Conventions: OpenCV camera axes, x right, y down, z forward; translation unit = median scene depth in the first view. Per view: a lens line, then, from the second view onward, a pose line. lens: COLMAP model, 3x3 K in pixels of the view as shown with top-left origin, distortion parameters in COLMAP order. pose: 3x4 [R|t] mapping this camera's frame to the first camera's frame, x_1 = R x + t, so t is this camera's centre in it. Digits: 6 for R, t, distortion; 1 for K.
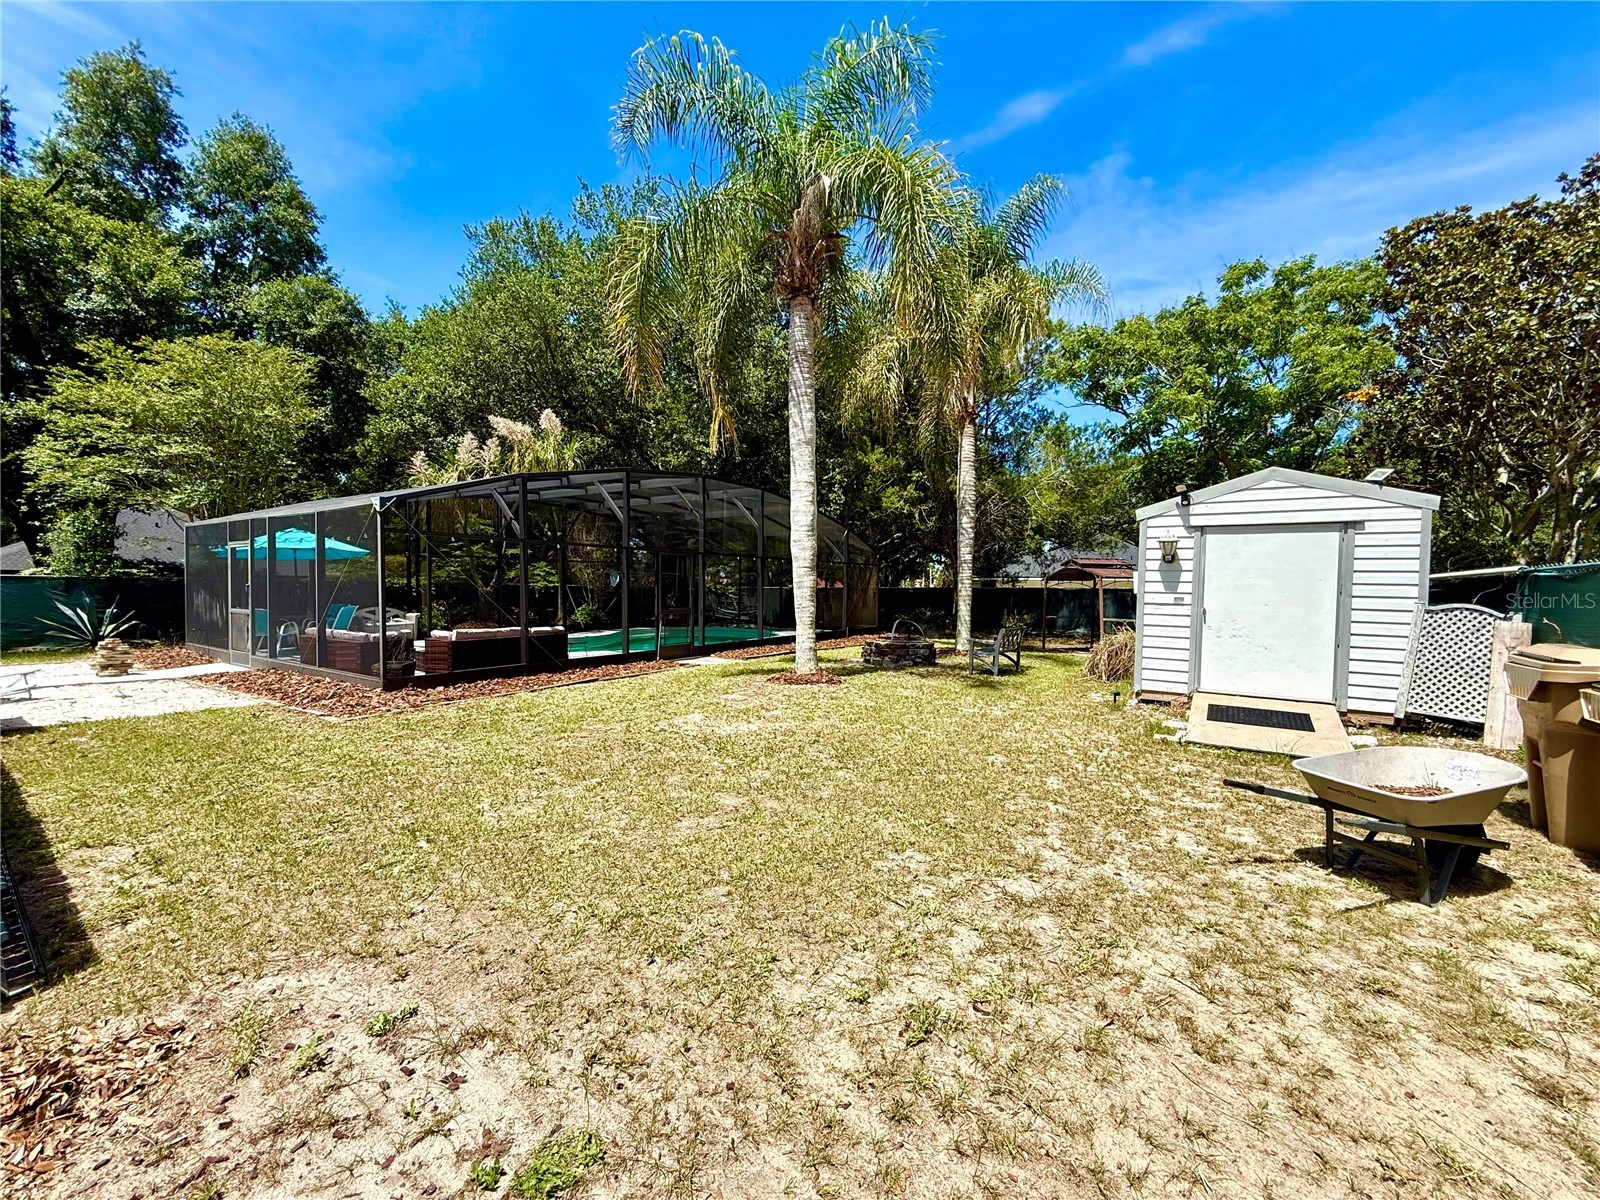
lens RADIAL K [[641.0, 0, 802.5], [0, 641.0, 603.2], [0, 0, 1]] dist [0.001340, -0.000167]
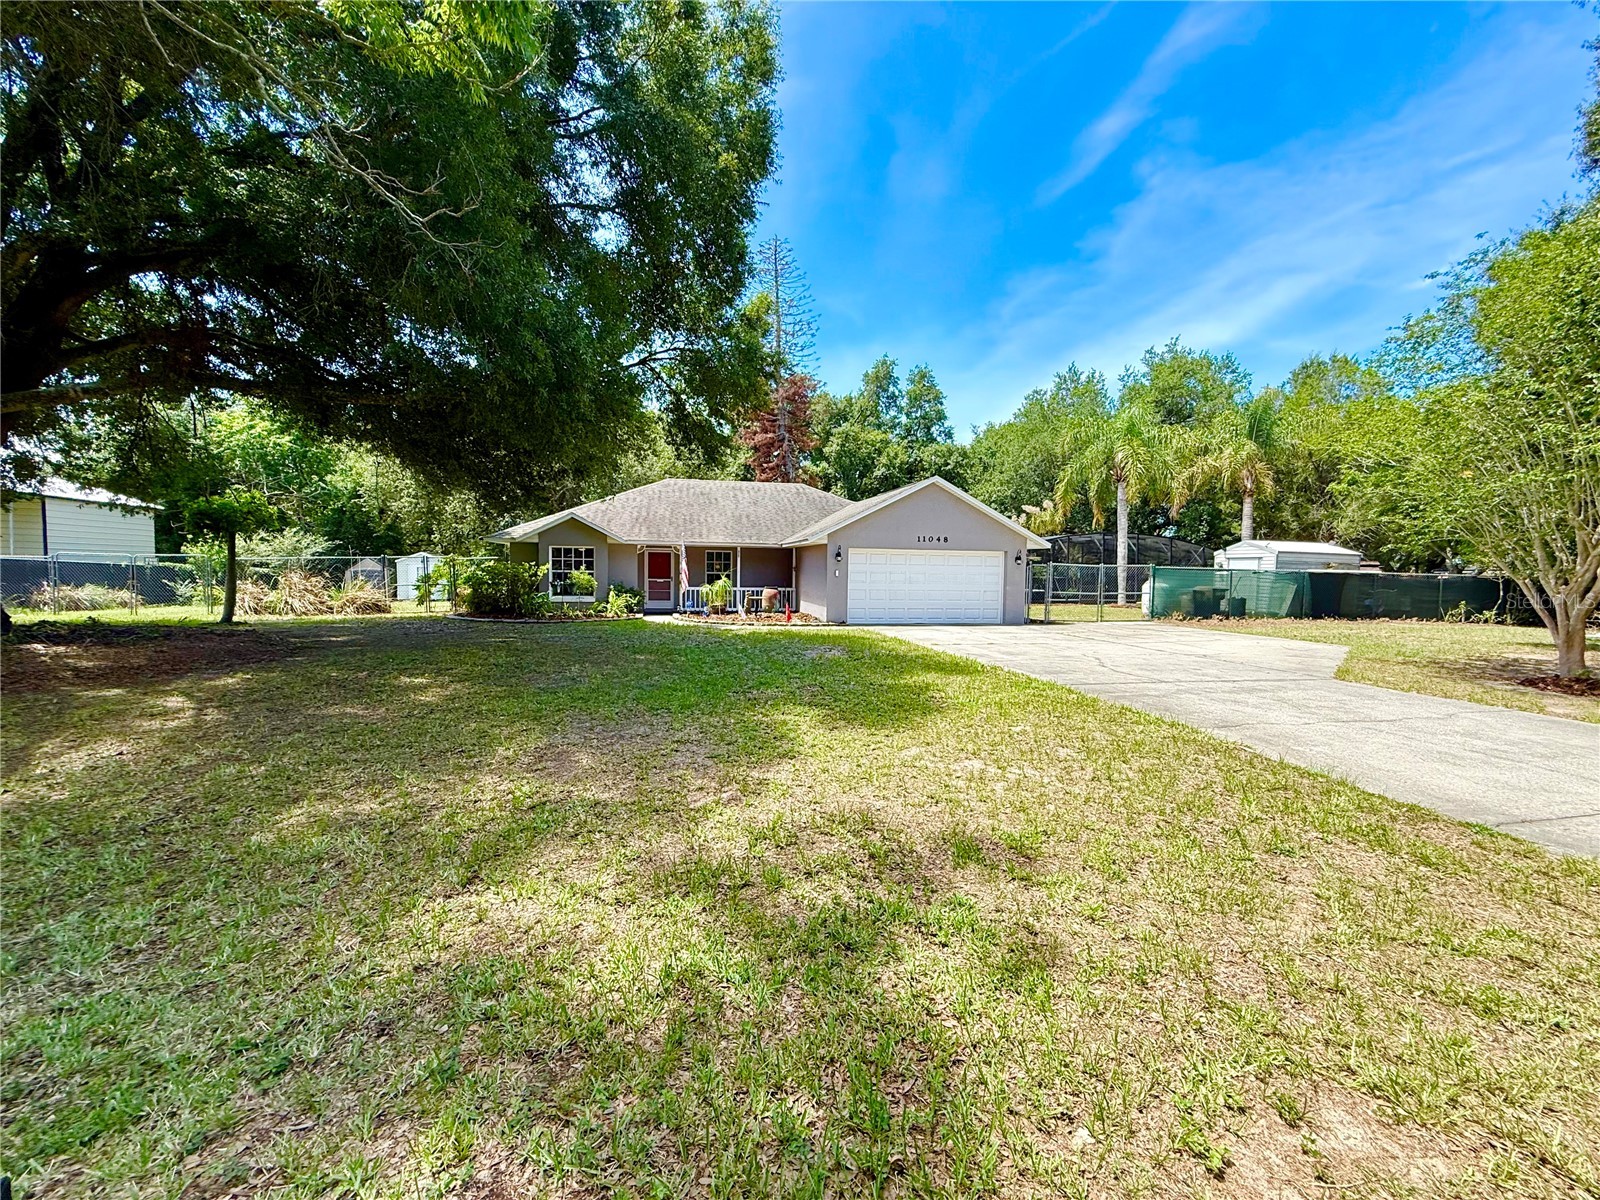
lens RADIAL K [[641.0, 0, 801.1], [0, 641.0, 600.6], [0, 0, 1]] dist [0.001340, -0.000167]
pose [[0.707989, 0.018787, -0.705973, 0.572397], [-0.017539, 0.999806, 0.009018, 0.047837], [0.706005, 0.005997, 0.708181, -1.169952]]
